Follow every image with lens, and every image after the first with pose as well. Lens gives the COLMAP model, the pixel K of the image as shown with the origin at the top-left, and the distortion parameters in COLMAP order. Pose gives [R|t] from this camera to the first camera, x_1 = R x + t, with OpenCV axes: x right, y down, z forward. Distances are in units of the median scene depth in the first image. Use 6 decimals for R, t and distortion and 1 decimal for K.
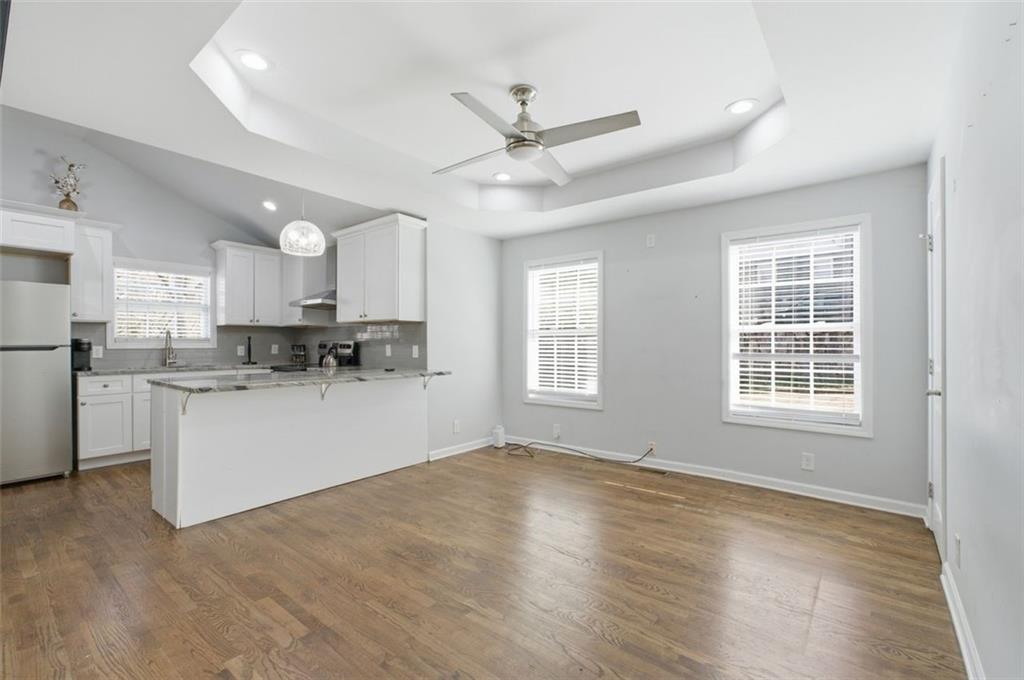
lens RADIAL K [[441.0, 0, 514.1], [0, 441.0, 341.2], [0, 0, 1]] dist [-0.006042, 0.000953]
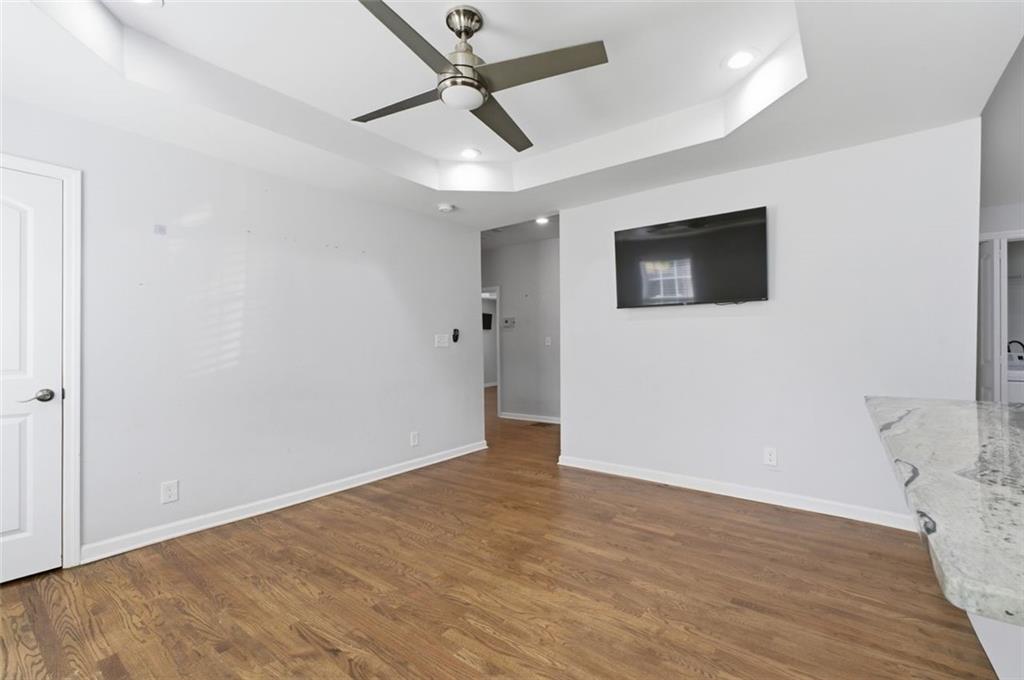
lens RADIAL K [[441.0, 0, 513.9], [0, 441.0, 345.6], [0, 0, 1]] dist [-0.006042, 0.000953]
pose [[-0.999756, 0.003998, -0.021705, -0.032248], [0.004179, 0.999957, -0.008314, 0.011432], [0.021670, -0.008403, -0.999730, 1.226469]]
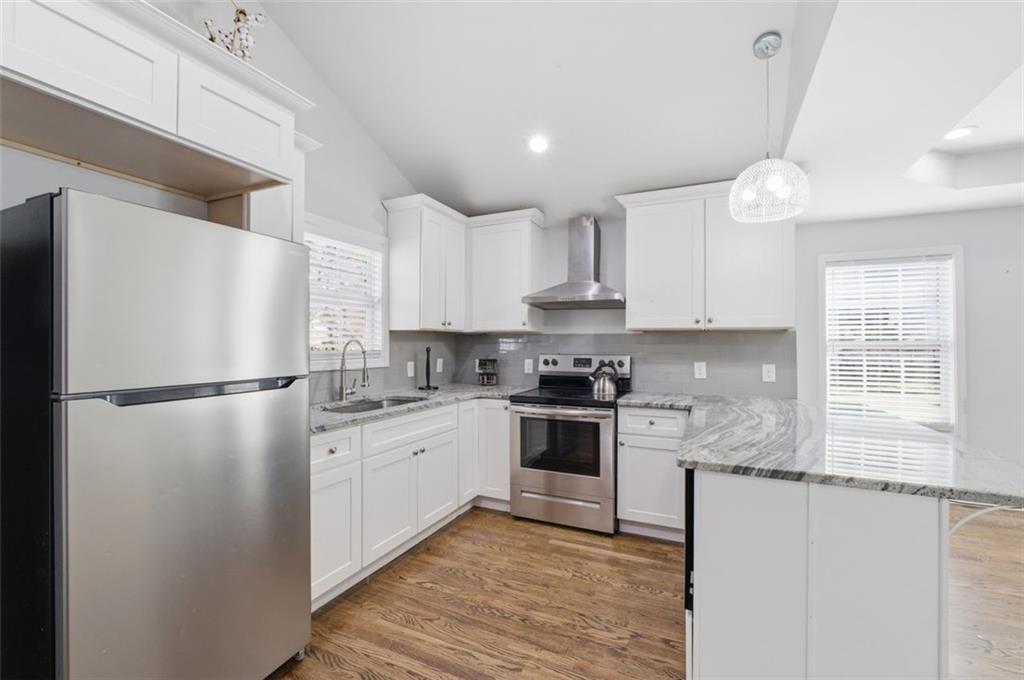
lens RADIAL K [[441.0, 0, 512.1], [0, 441.0, 340.7], [0, 0, 1]] dist [-0.006042, 0.000953]
pose [[0.971762, 0.006625, 0.235870, -0.938338], [-0.006113, 0.999977, -0.002904, -0.028668], [-0.235883, 0.001381, 0.971780, 0.498685]]
